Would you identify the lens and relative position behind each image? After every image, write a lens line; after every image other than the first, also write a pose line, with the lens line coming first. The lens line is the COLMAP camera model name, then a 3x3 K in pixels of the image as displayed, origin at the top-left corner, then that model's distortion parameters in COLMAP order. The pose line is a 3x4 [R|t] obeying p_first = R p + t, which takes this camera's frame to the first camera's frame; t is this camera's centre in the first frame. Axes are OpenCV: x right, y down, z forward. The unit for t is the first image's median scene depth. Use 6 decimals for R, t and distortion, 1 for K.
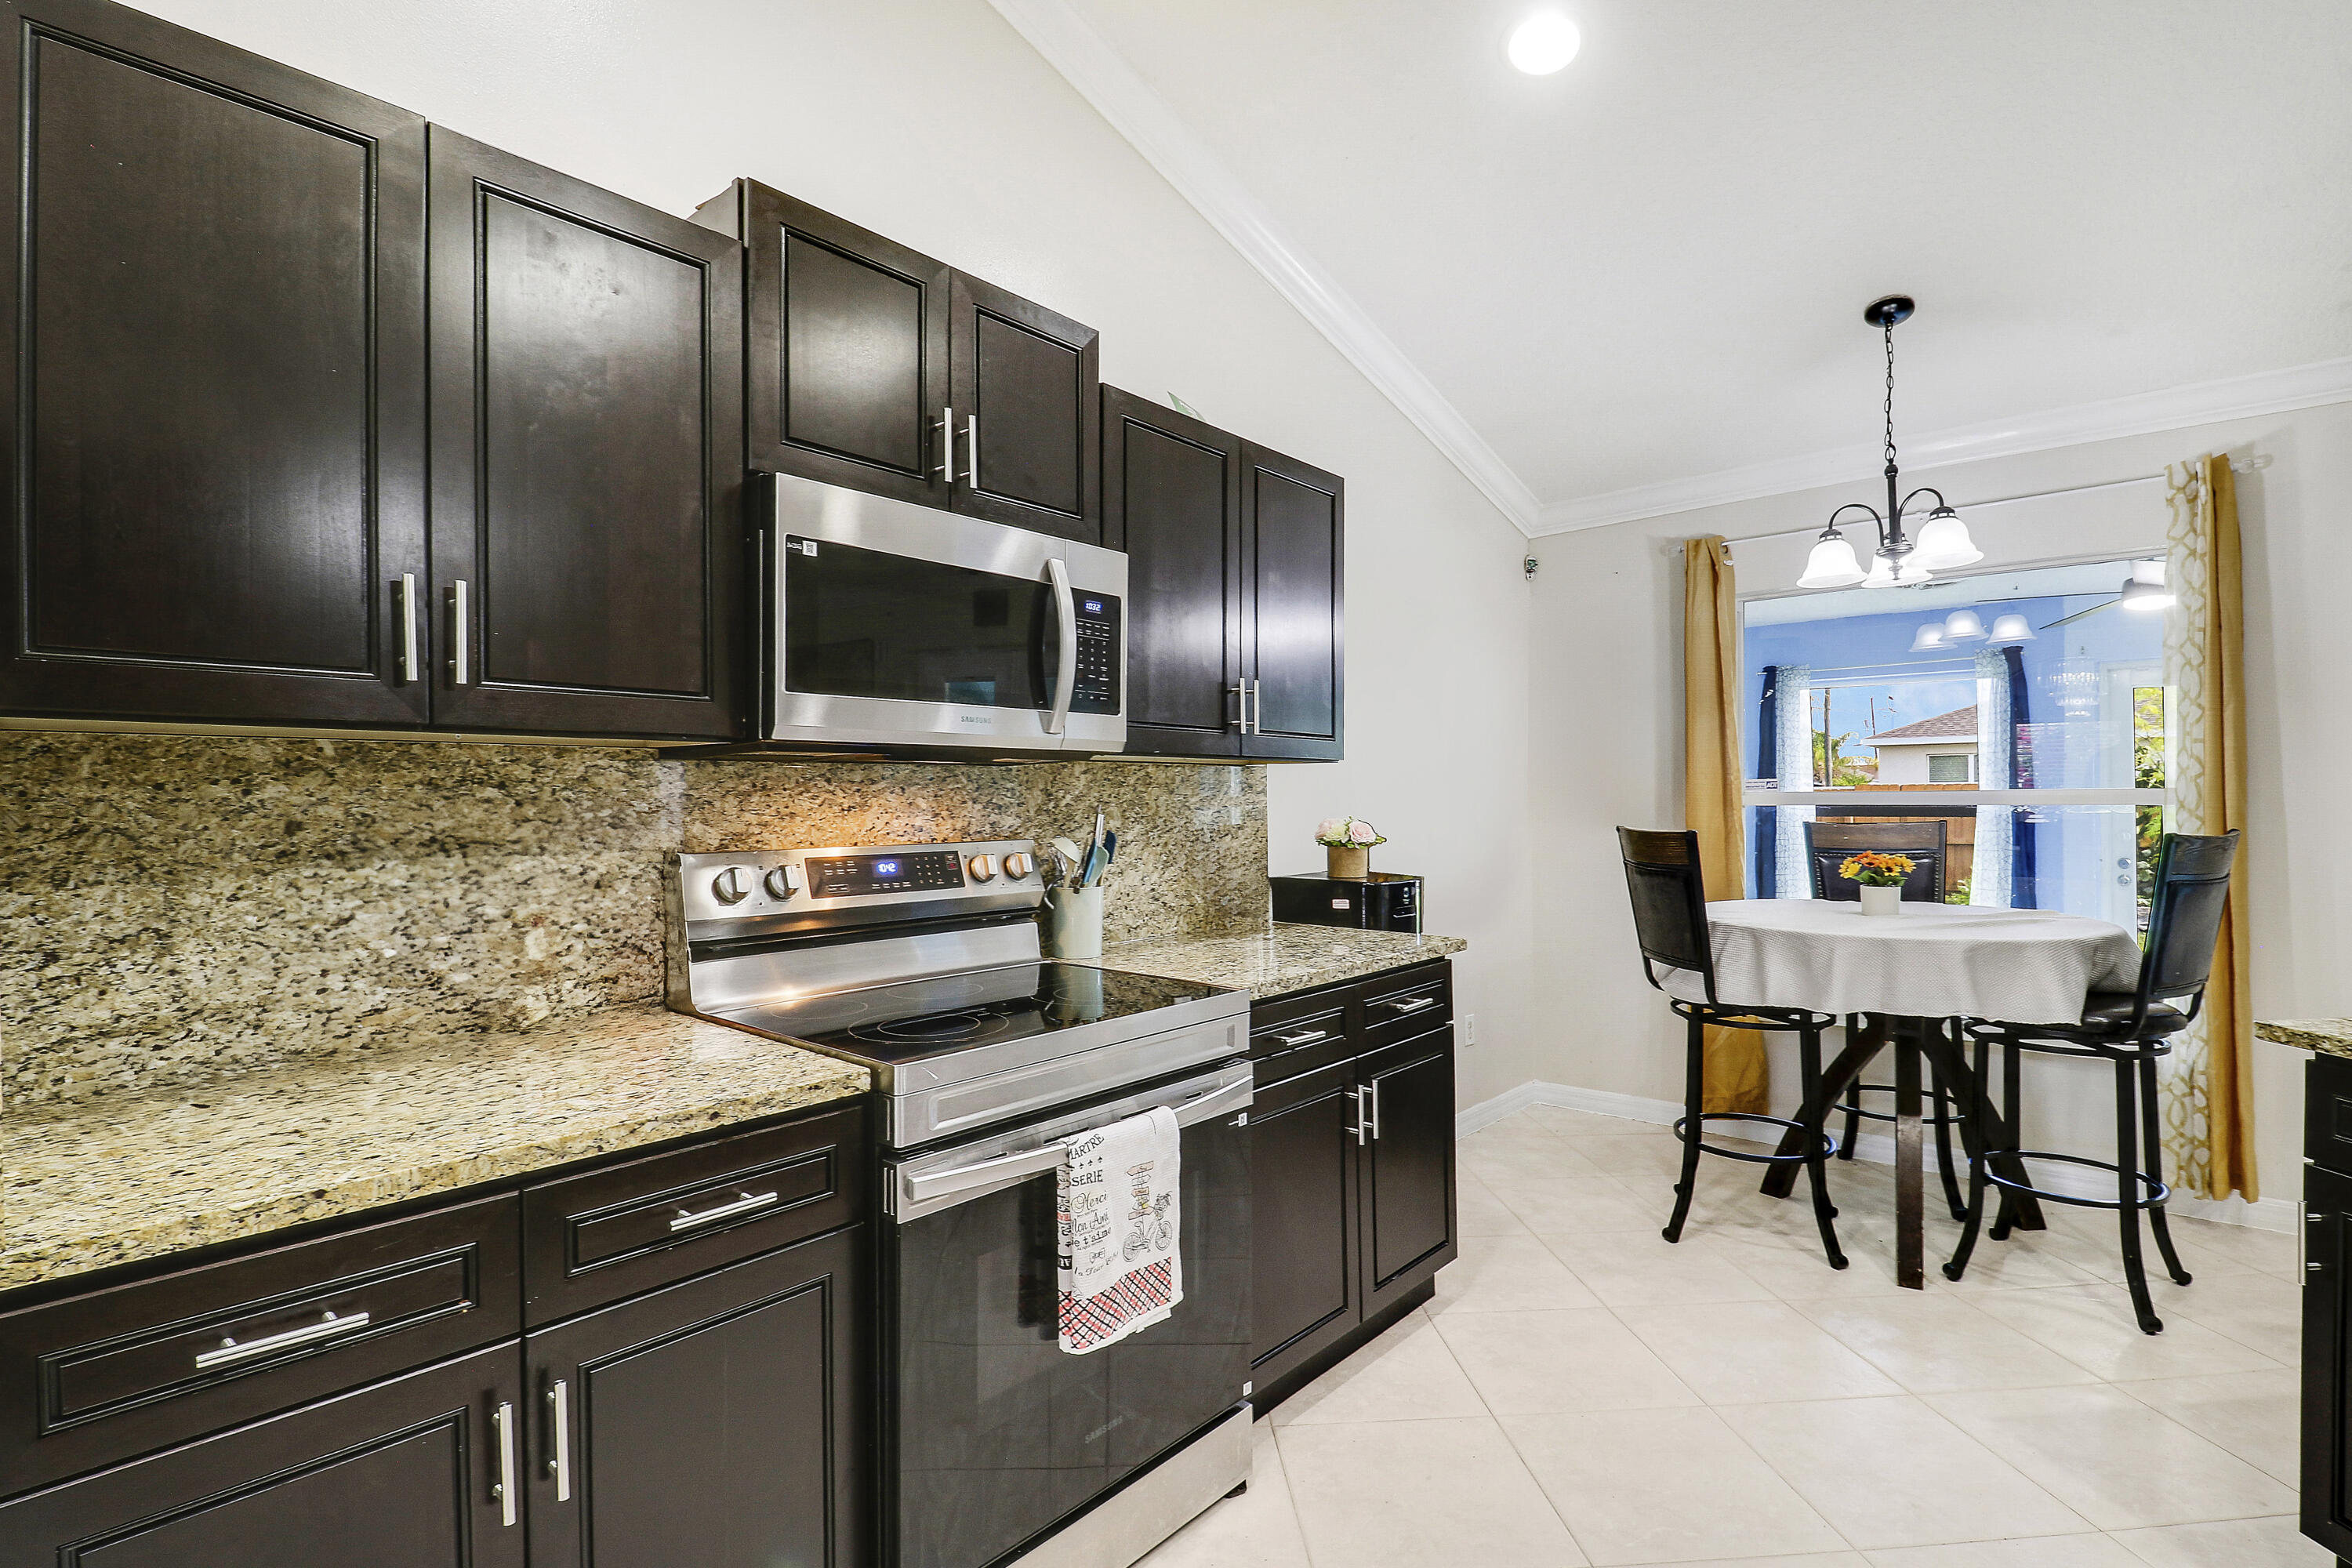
lens RADIAL K [[1105.1, 0, 1193.2], [0, 1105.1, 810.7], [0, 0, 1]] dist [-0.006959, -0.010454]
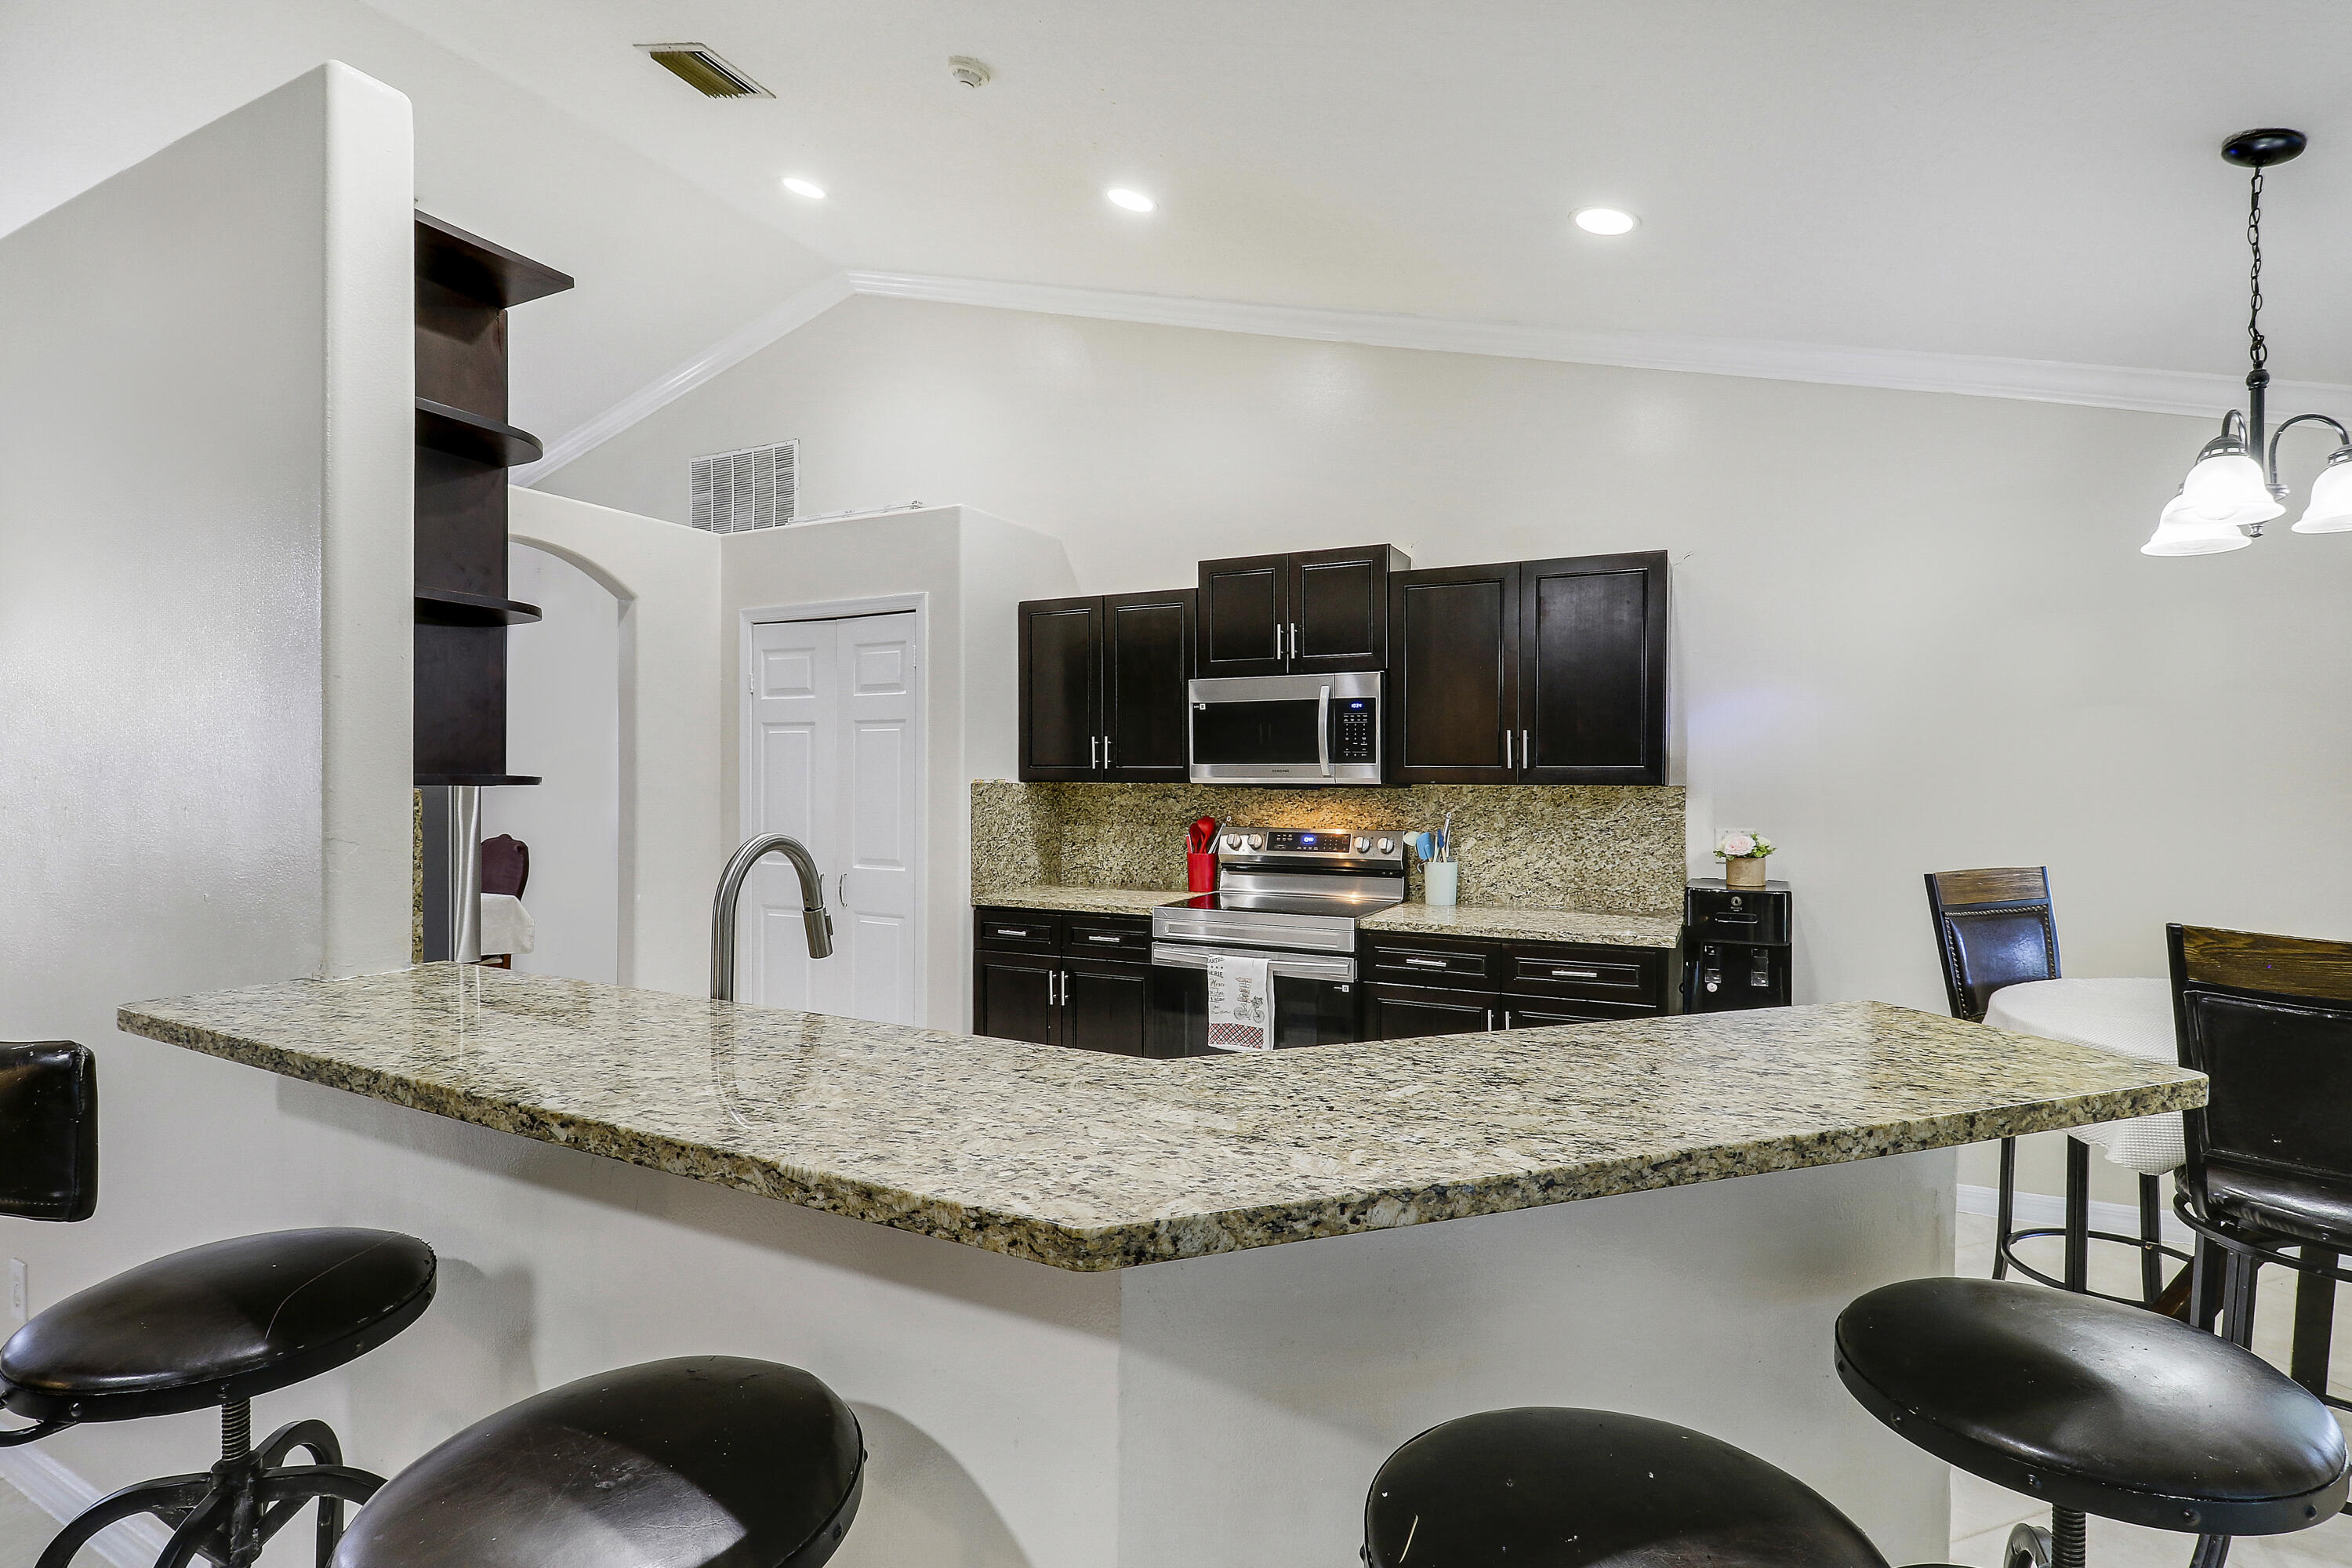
lens RADIAL K [[1105.1, 0, 1193.2], [0, 1105.1, 810.7], [0, 0, 1]] dist [-0.006959, -0.010454]
pose [[0.242435, 0.037307, -0.969450, 1.501789], [-0.013321, 0.999294, 0.035124, -0.064393], [0.970076, 0.004399, 0.242760, 0.269125]]
